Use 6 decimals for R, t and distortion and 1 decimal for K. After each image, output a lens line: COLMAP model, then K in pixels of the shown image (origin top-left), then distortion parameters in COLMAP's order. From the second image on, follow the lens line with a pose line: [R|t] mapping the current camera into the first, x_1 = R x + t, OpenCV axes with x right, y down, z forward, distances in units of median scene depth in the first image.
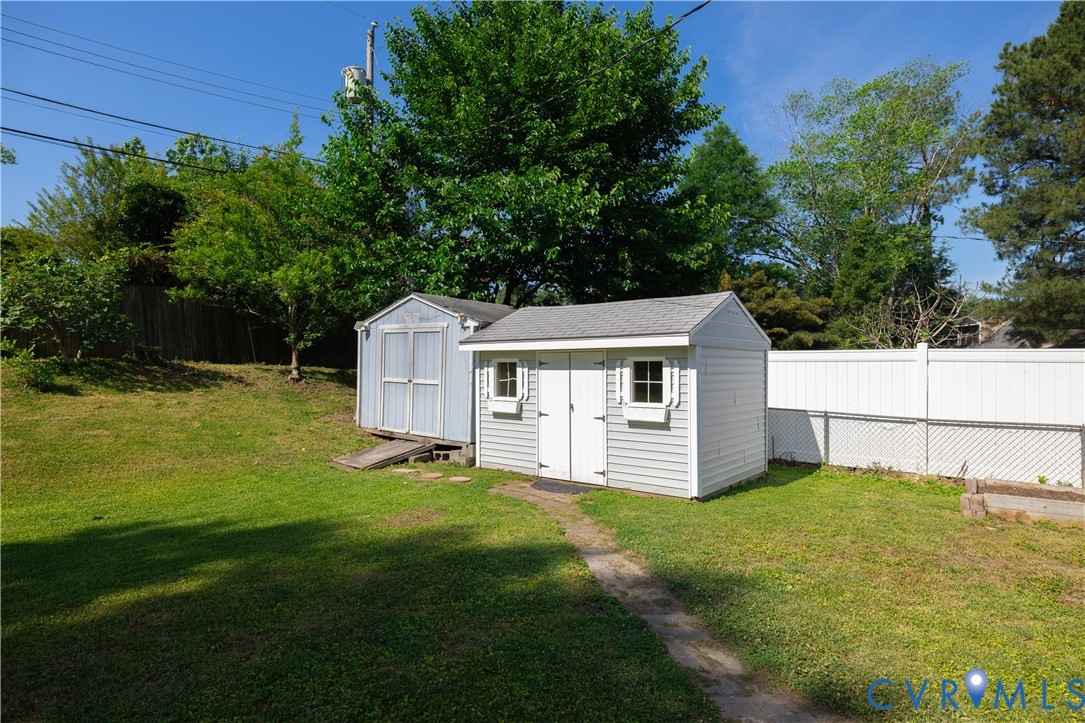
lens RADIAL K [[590.8, 0, 542.2], [0, 590.8, 354.7], [0, 0, 1]] dist [-0.000871, -0.000363]
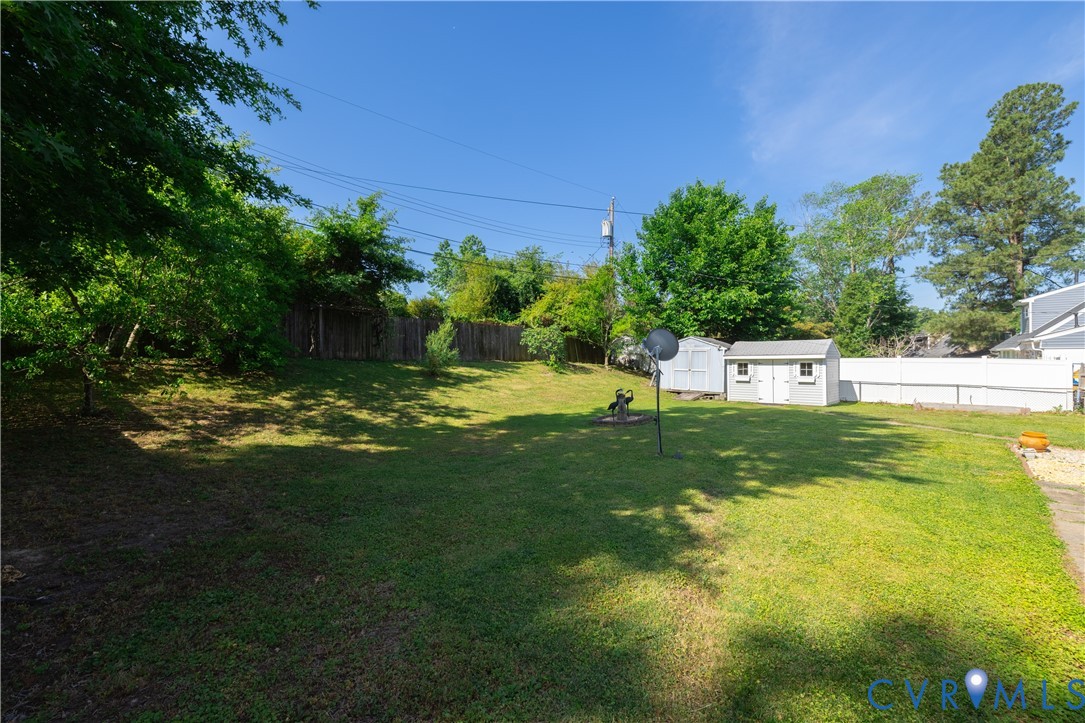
lens RADIAL K [[453.5, 0, 541.6], [0, 453.5, 356.2], [0, 0, 1]] dist [-0.000684, -0.000971]
pose [[0.997230, -0.002502, -0.074338, -0.785799], [0.002780, 0.999990, 0.003640, -0.027113], [0.074328, -0.003837, 0.997226, -1.122009]]
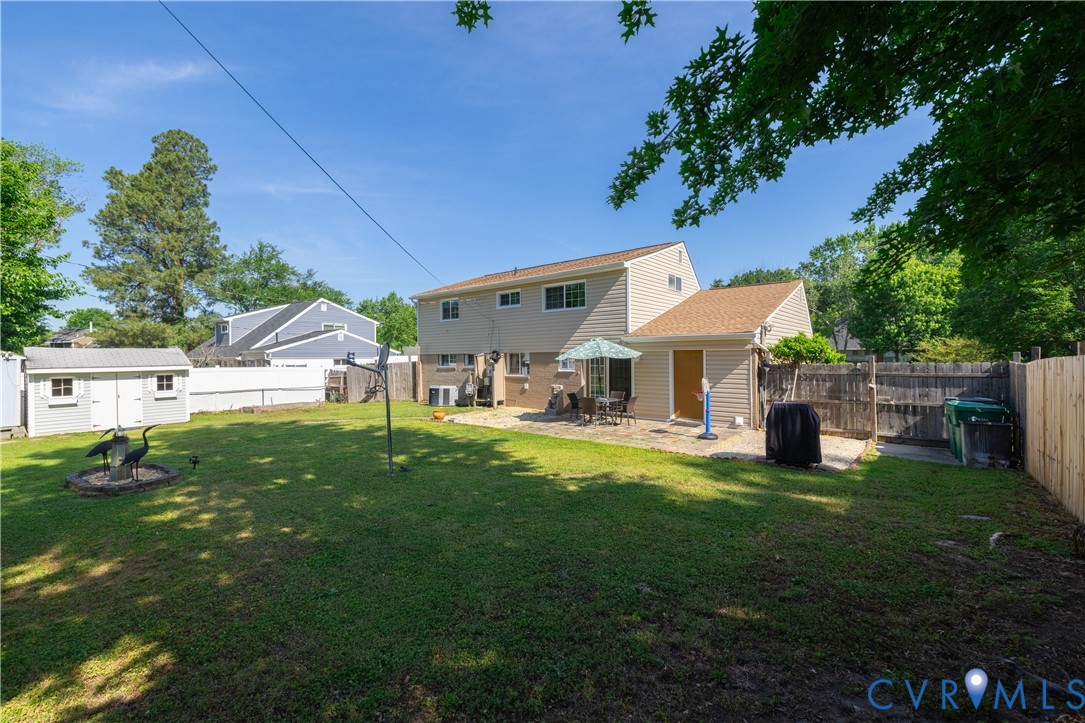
lens RADIAL K [[447.4, 0, 548.0], [0, 447.4, 358.1], [0, 0, 1]] dist [-0.000941, -0.000588]
pose [[-0.001295, 0.000752, 0.999999, -1.421602], [0.001448, 0.999999, -0.000750, -0.047527], [-0.999998, 0.001447, -0.001296, -0.562641]]
